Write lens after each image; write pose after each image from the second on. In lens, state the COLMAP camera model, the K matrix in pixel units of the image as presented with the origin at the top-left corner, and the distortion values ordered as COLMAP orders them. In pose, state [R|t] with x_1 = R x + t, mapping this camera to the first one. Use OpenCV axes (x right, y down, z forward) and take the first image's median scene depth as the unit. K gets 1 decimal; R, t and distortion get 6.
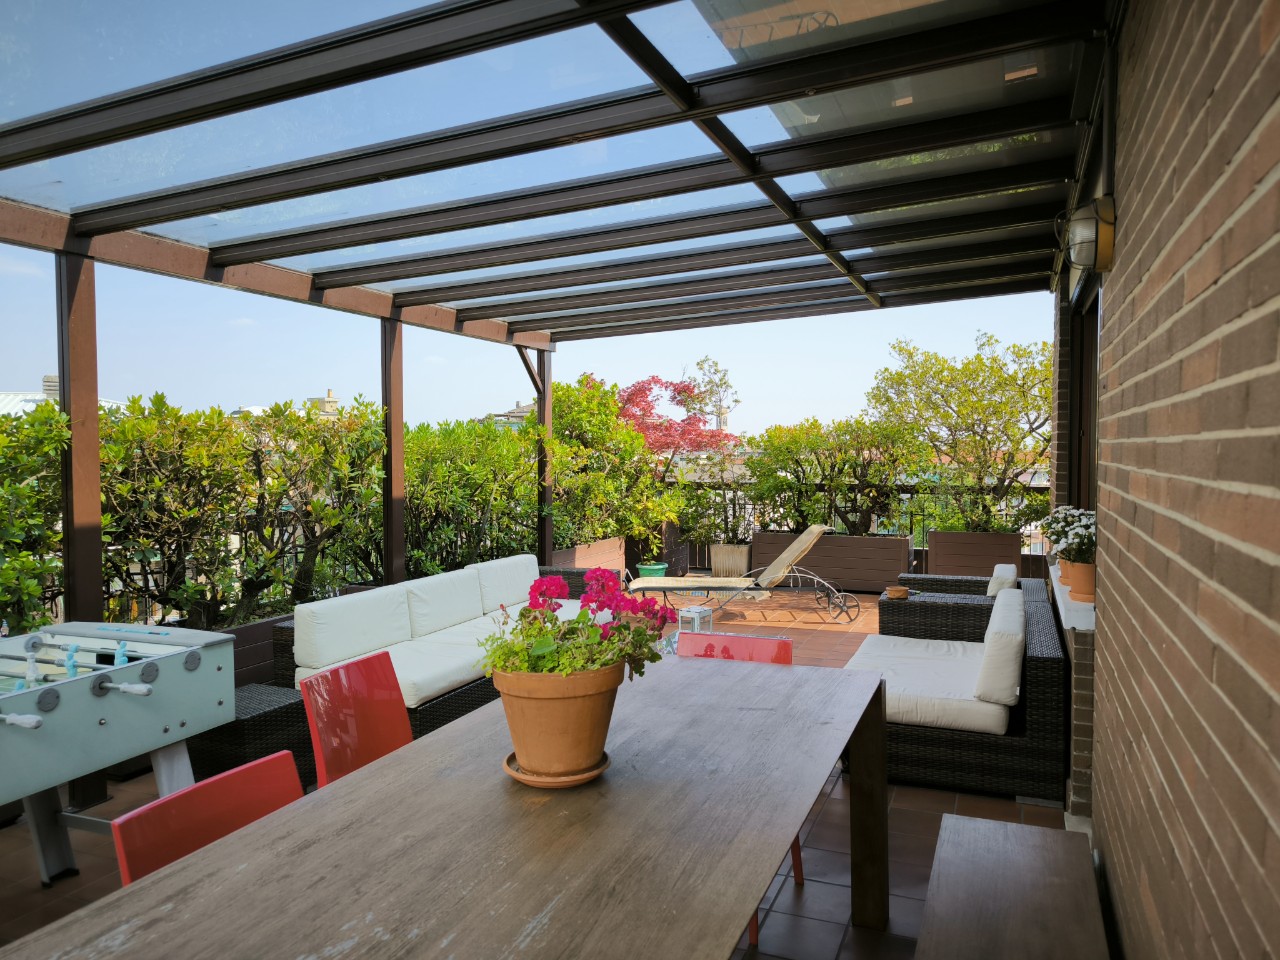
lens RADIAL K [[885.4, 0, 639.5], [0, 885.4, 481.0], [0, 0, 1]] dist [0.058297, -0.028652]
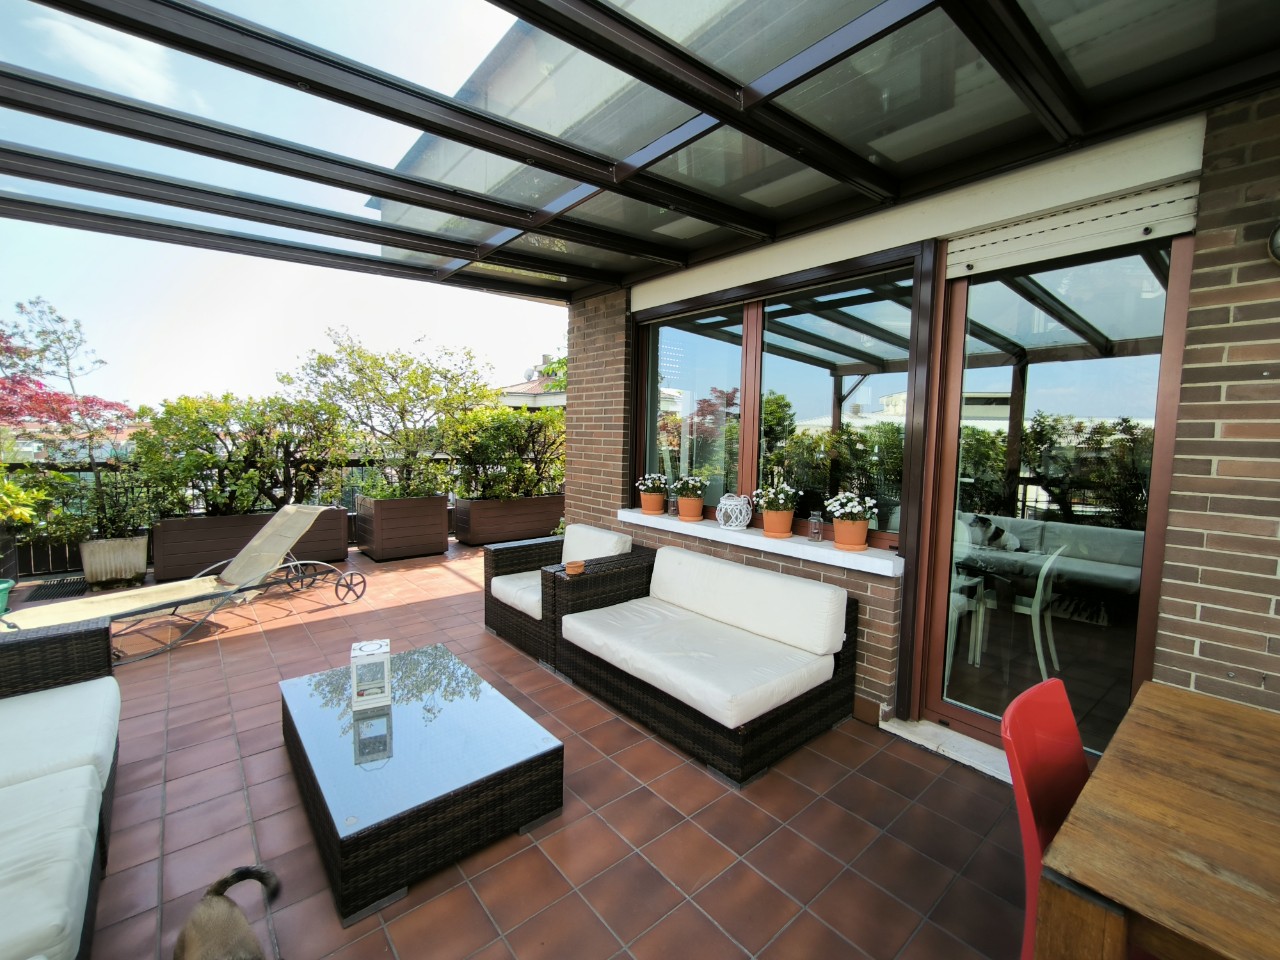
lens RADIAL K [[546.5, 0, 640.9], [0, 546.5, 477.9], [0, 0, 1]] dist [-0.001541, 0.004621]
pose [[0.461426, -0.055758, 0.885425, -0.123356], [0.013769, 0.998353, 0.055694, -0.005194], [-0.887072, -0.013507, 0.461434, 0.359461]]
